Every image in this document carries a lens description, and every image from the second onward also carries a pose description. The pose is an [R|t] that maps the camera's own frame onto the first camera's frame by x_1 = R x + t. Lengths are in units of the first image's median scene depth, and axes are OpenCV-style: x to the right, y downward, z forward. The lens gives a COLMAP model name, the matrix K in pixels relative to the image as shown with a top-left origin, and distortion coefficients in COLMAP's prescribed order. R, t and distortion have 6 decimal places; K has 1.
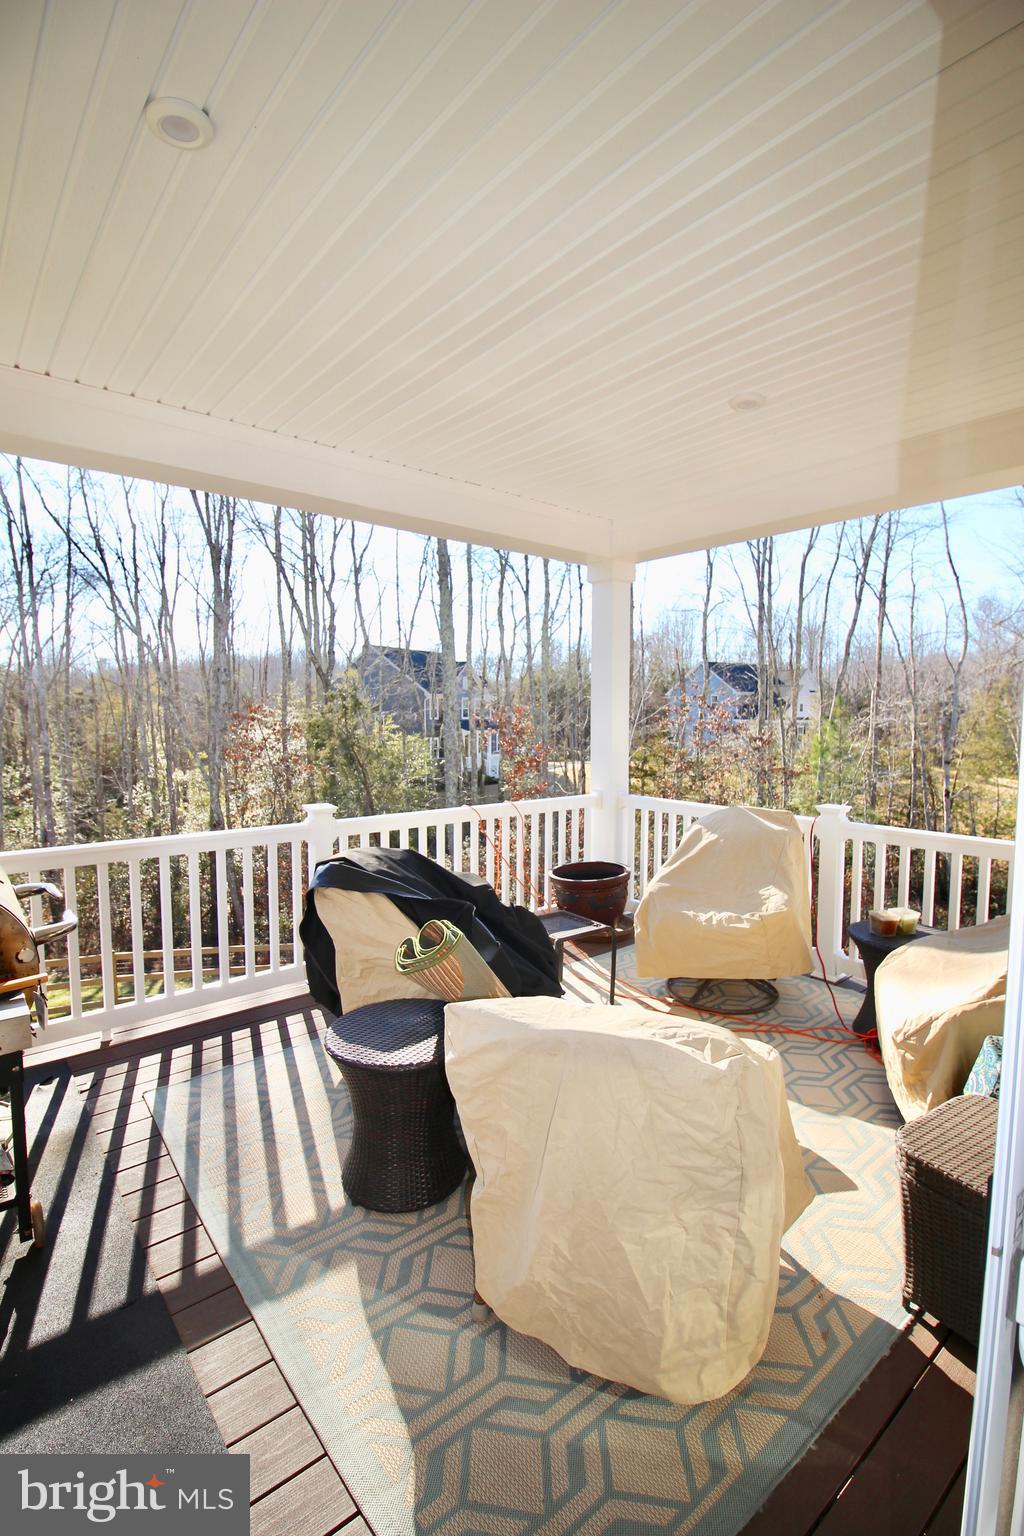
lens RADIAL K [[704.1, 0, 521.2], [0, 704.1, 774.7], [0, 0, 1]] dist [0.000711, -0.015161]
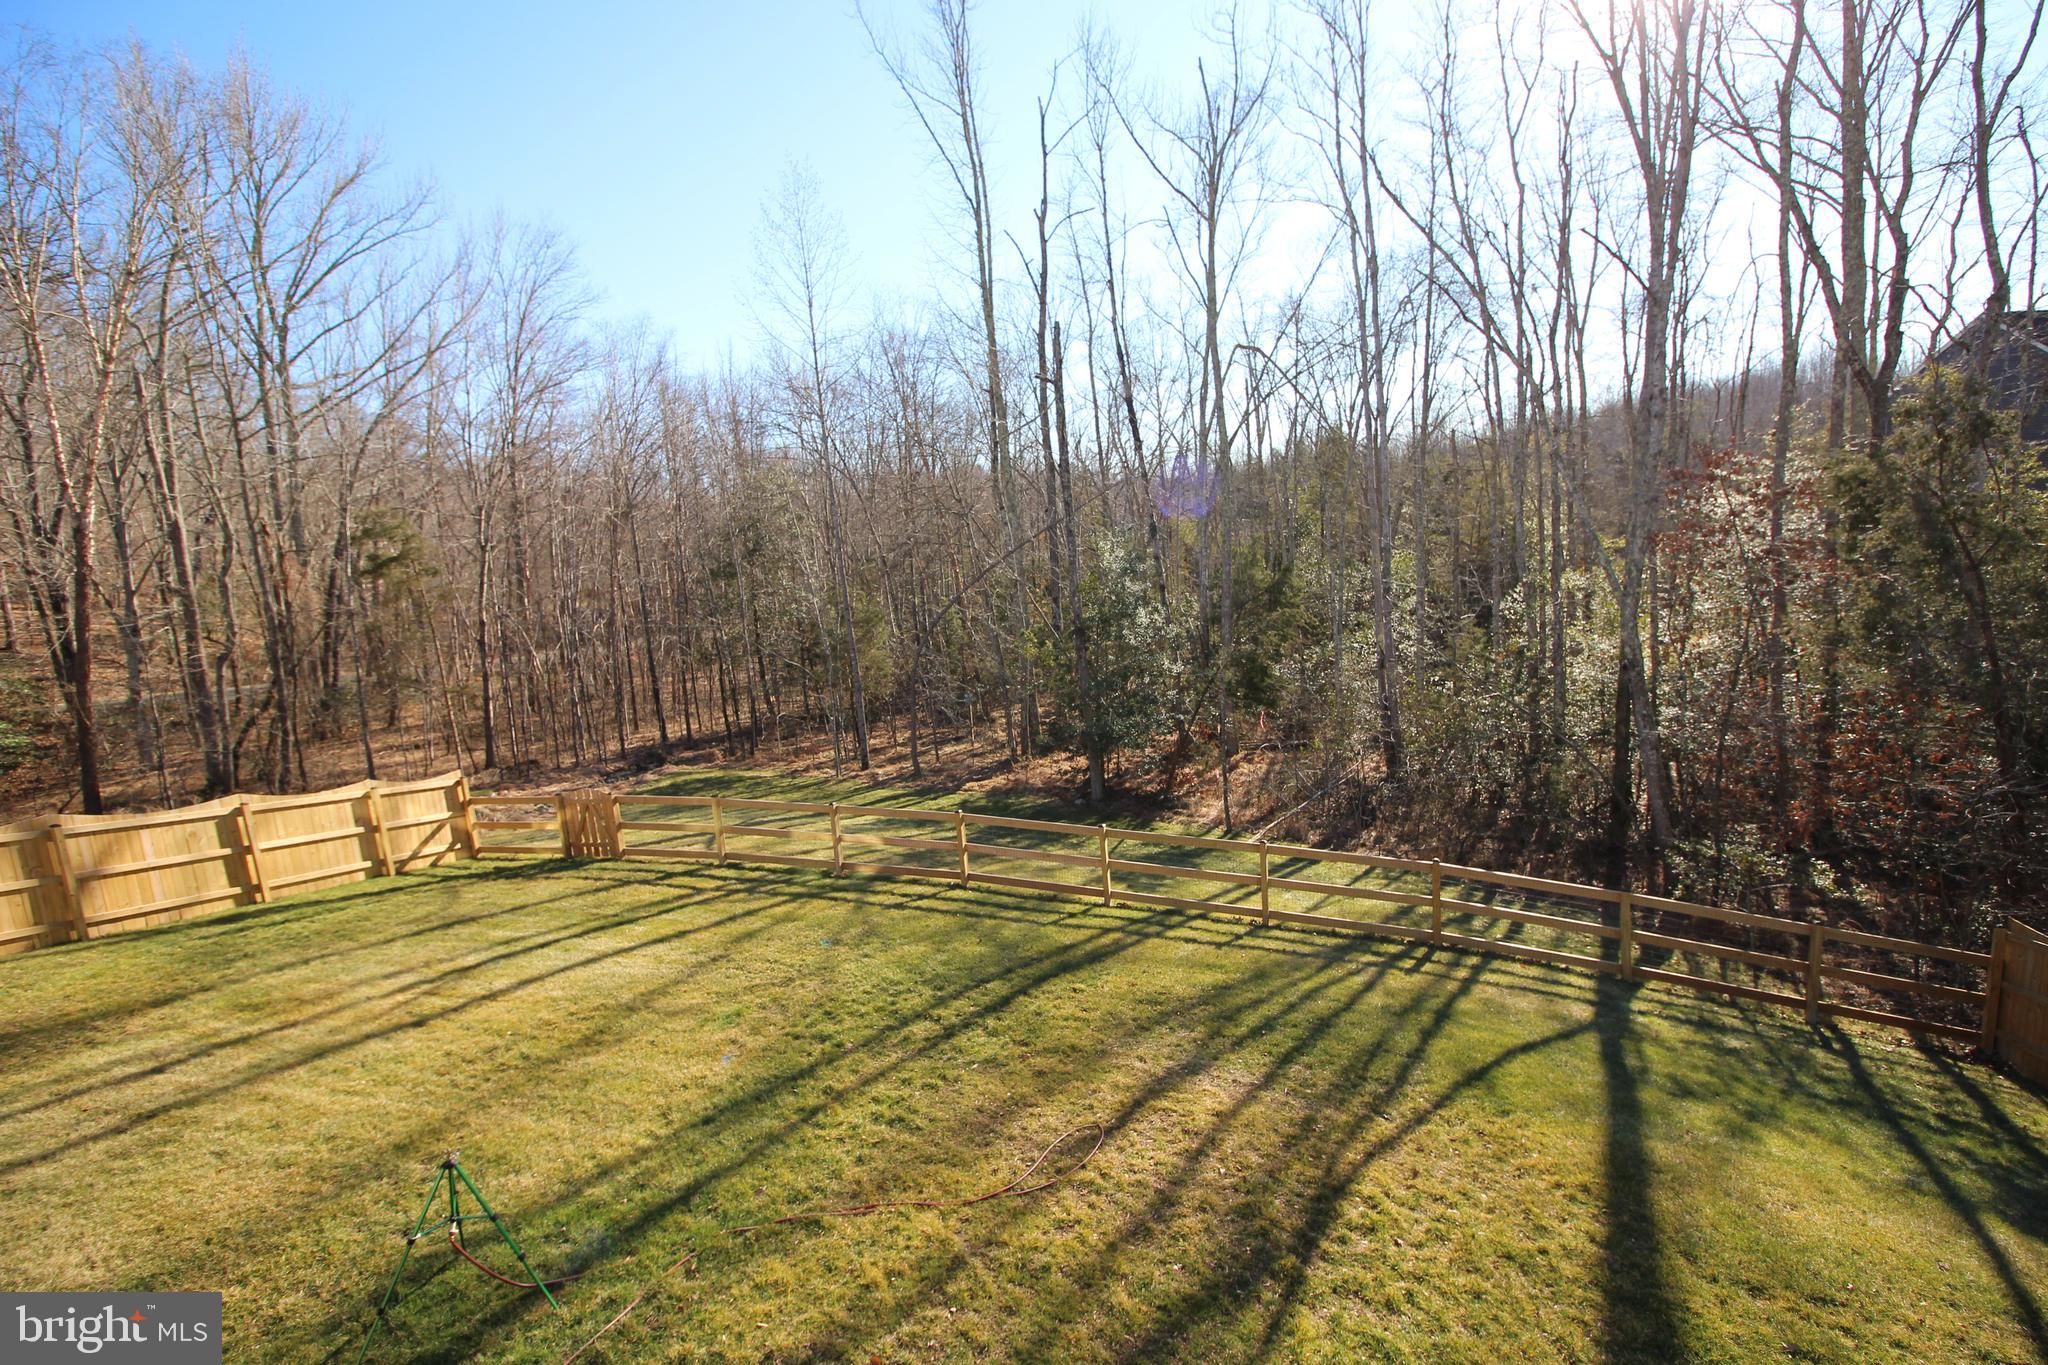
lens RADIAL K [[938.8, 0, 1032.4], [0, 938.8, 671.4], [0, 0, 1]] dist [0.000711, -0.015161]
pose [[0.551292, 0.087212, -0.829742, -0.046496], [-0.001237, 0.994606, 0.103719, -0.003193], [0.834311, -0.056153, 0.548426, 0.126133]]
